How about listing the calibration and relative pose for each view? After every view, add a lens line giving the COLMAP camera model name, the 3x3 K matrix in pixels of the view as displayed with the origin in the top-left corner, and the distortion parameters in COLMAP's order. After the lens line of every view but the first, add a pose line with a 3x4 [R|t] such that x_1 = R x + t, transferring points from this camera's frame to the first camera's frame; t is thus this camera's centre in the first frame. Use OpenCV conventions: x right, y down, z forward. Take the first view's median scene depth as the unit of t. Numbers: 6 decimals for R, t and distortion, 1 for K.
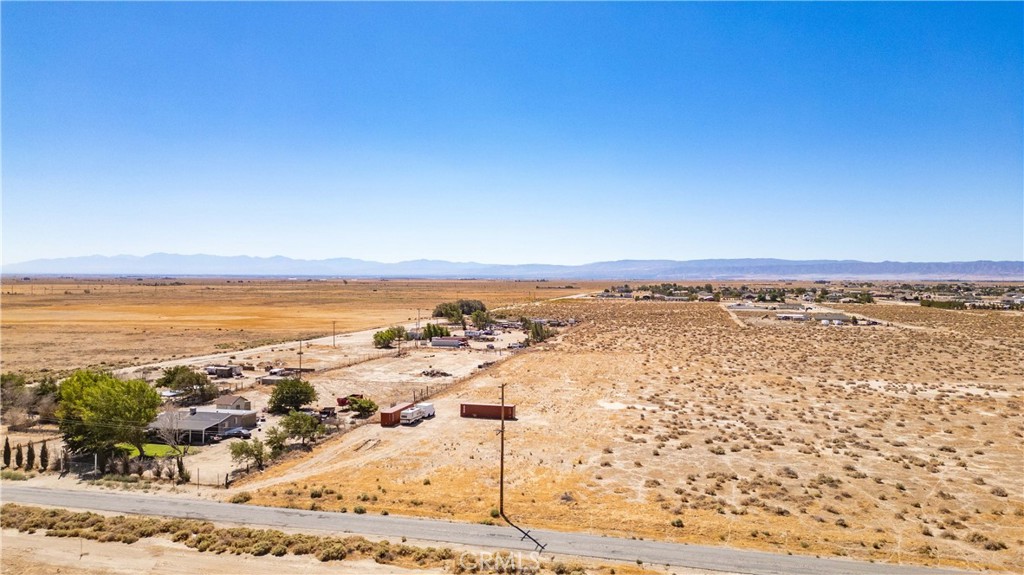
lens RADIAL K [[720.9, 0, 509.9], [0, 720.9, 284.5], [0, 0, 1]] dist [0.072328, -0.065109]
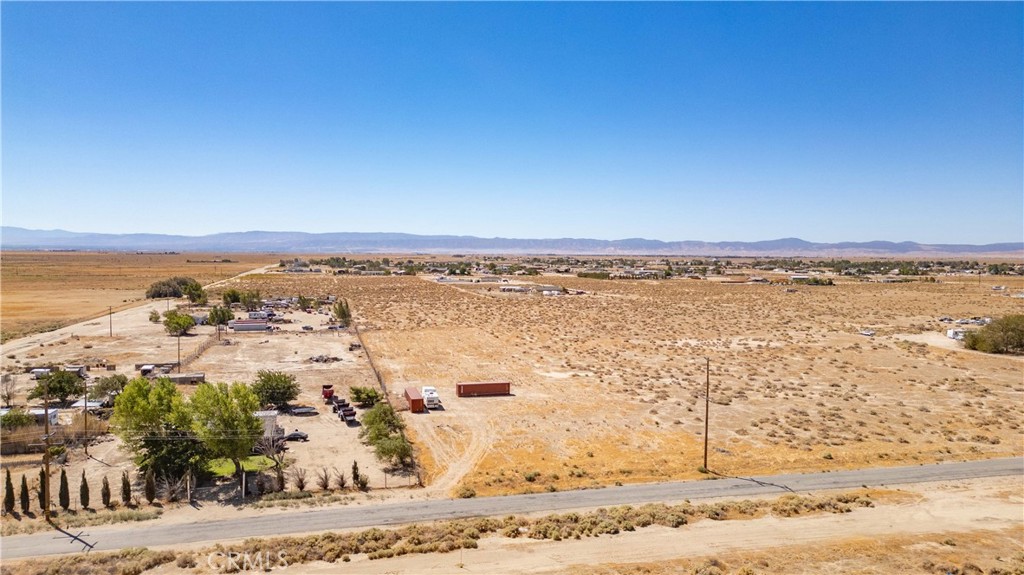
lens RADIAL K [[720.9, 0, 514.0], [0, 720.9, 290.6], [0, 0, 1]] dist [0.072328, -0.065109]
pose [[0.875827, -0.021651, 0.482139, -0.660516], [-0.000454, 0.998956, 0.045685, -0.015776], [-0.482625, -0.040231, 0.874903, 0.121026]]
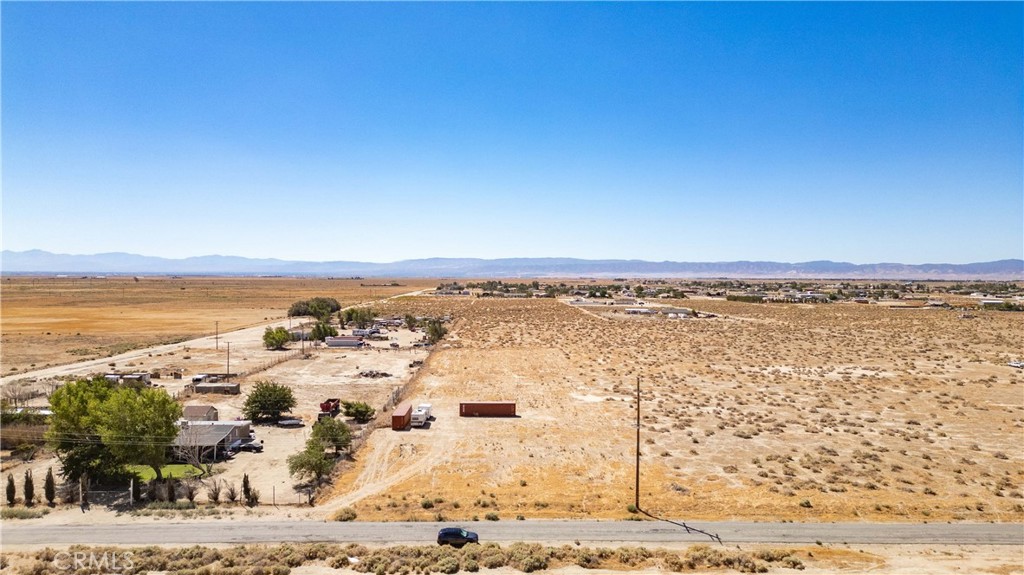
lens RADIAL K [[720.9, 0, 512.0], [0, 720.9, 283.3], [0, 0, 1]] dist [0.072328, -0.065109]
pose [[0.964449, -0.001434, 0.264266, -0.349770], [0.001034, 0.999998, 0.001652, 0.005689], [-0.264268, -0.001320, 0.964448, 0.073096]]
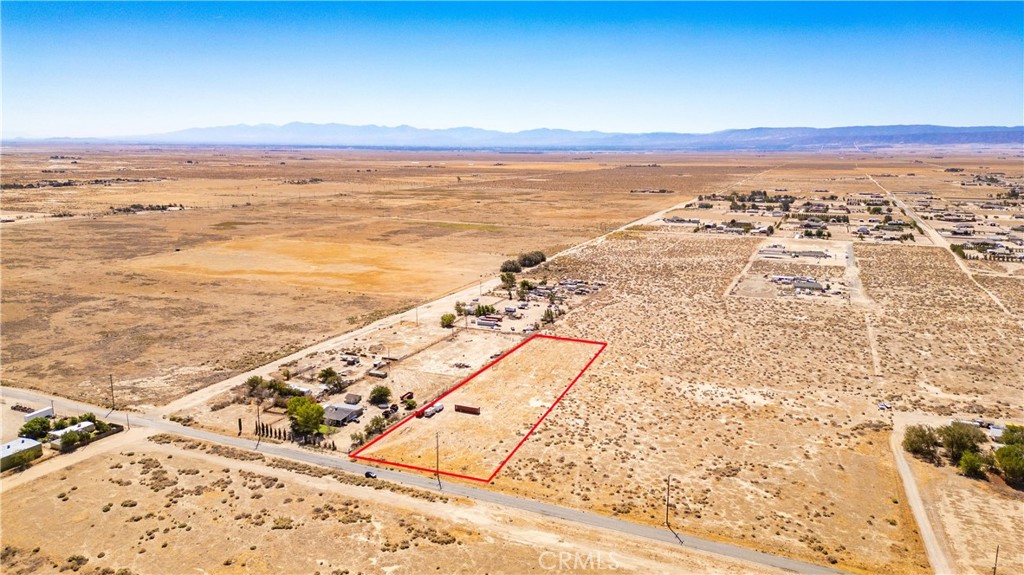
lens RADIAL K [[720.9, 0, 504.6], [0, 720.9, 288.4], [0, 0, 1]] dist [0.072328, -0.065109]
pose [[0.984827, 0.029675, -0.170982, 0.582800], [0.002397, 0.982852, 0.184383, -0.763371], [0.173522, -0.181995, 0.967868, -1.307344]]
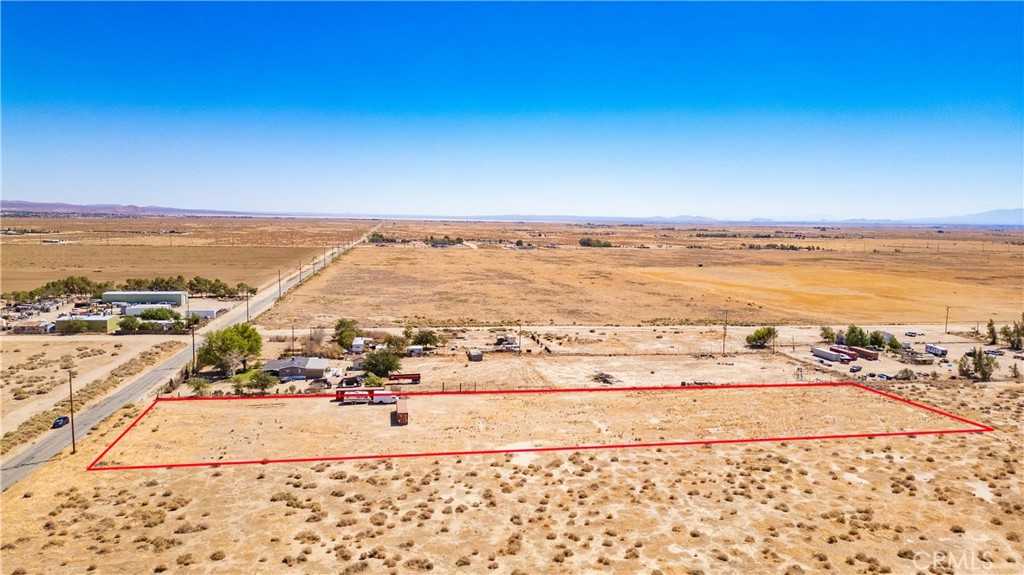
lens RADIAL K [[720.9, 0, 506.6], [0, 720.9, 286.1], [0, 0, 1]] dist [0.072328, -0.065109]
pose [[0.401419, 0.087630, -0.911693, 1.368395], [-0.025325, 0.996094, 0.084592, -0.148605], [0.915544, -0.010869, 0.402070, 0.973252]]
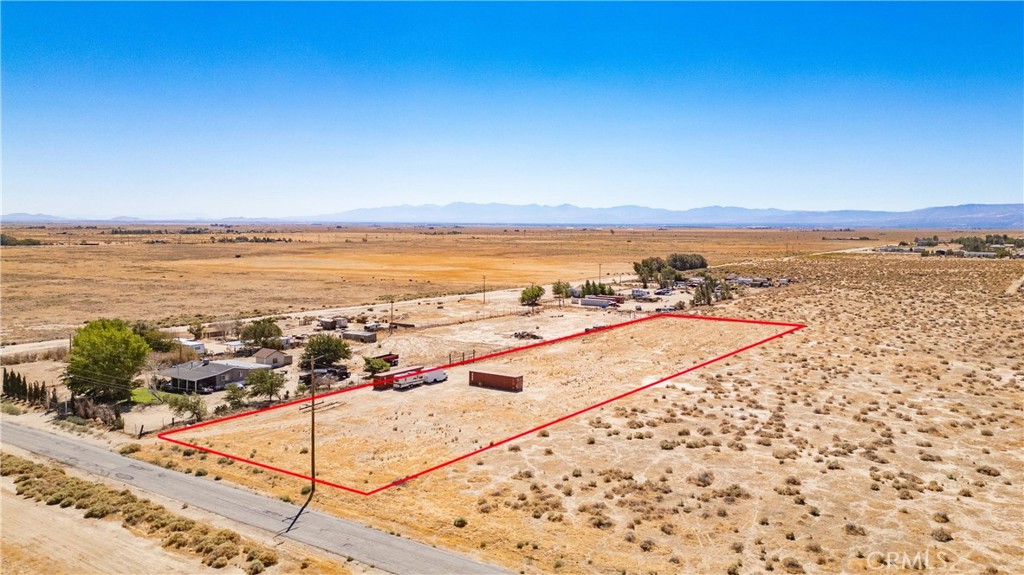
lens RADIAL K [[781.6, 0, 545.7], [0, 781.6, 232.1], [0, 0, 1]] dist [0.054928, -0.037394]
pose [[0.944350, 0.003306, -0.328926, 0.492945], [-0.003941, 0.999991, -0.001262, -0.019121], [0.328919, 0.002489, 0.944355, 0.097670]]
